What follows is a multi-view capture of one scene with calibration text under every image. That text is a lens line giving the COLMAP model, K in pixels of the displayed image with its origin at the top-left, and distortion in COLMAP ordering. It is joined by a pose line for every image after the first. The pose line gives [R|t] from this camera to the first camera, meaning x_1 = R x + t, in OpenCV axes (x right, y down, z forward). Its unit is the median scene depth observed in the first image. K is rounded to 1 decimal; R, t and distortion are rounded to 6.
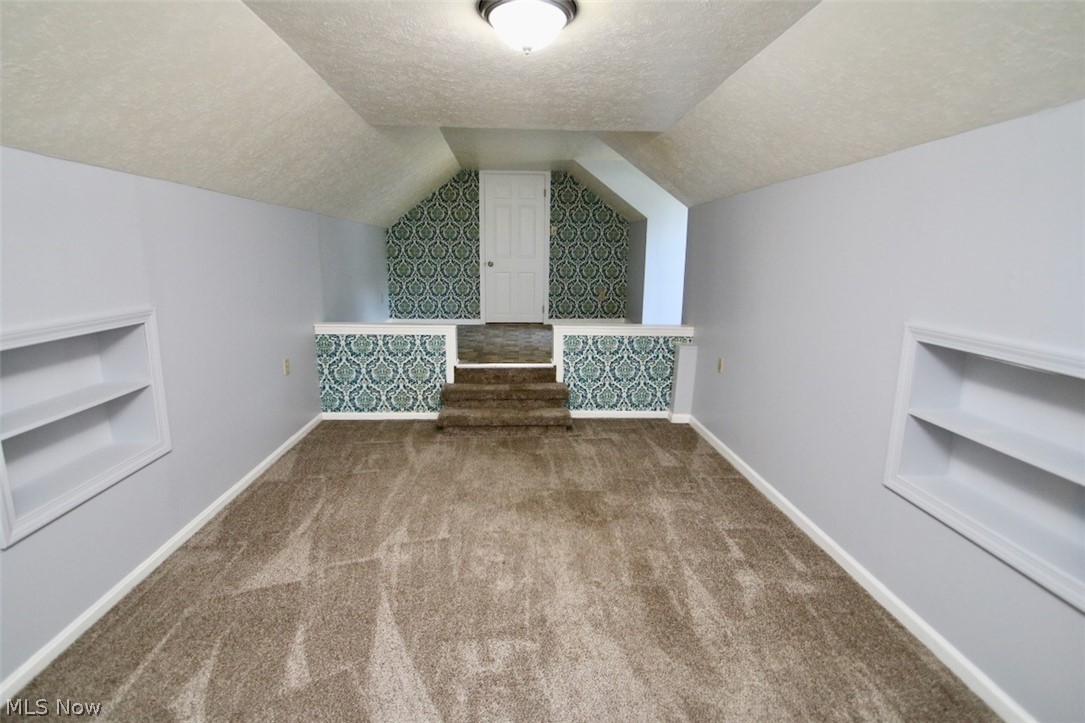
lens RADIAL K [[498.7, 0, 534.9], [0, 498.7, 342.8], [0, 0, 1]] dist [0.008804, -0.012372]
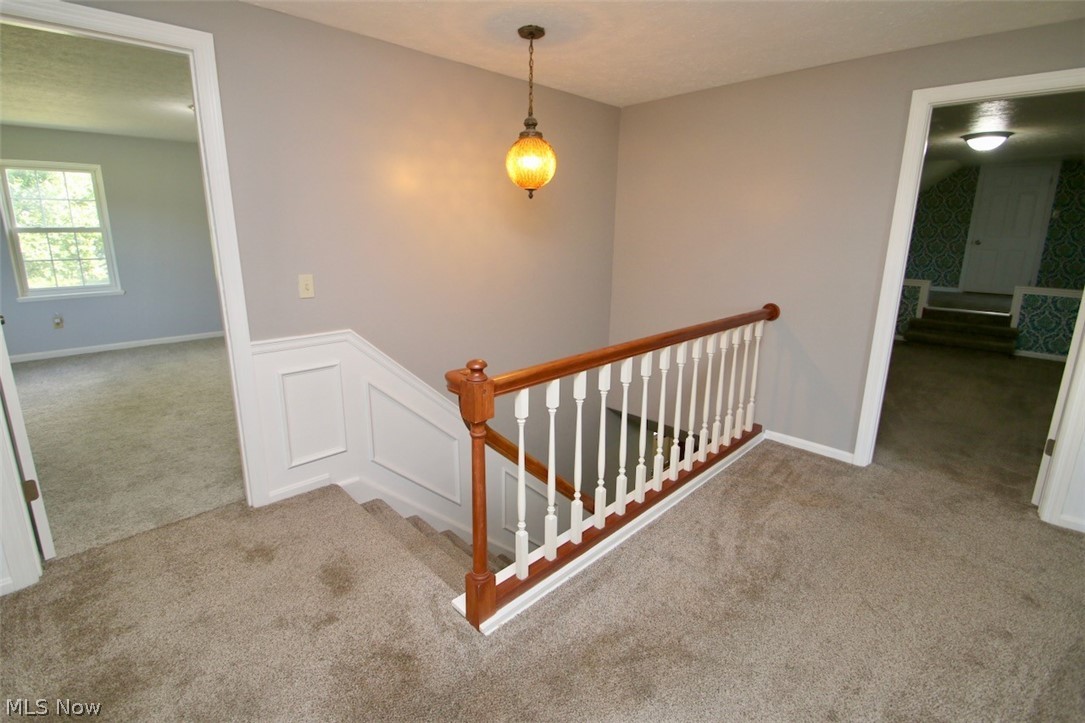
lens RADIAL K [[498.7, 0, 534.9], [0, 498.7, 342.8], [0, 0, 1]] dist [0.008804, -0.012372]
pose [[0.662758, 0.161528, -0.731205, 0.343252], [-0.130822, 0.986417, 0.099330, 0.288623], [0.737318, 0.029826, 0.674887, -1.689186]]
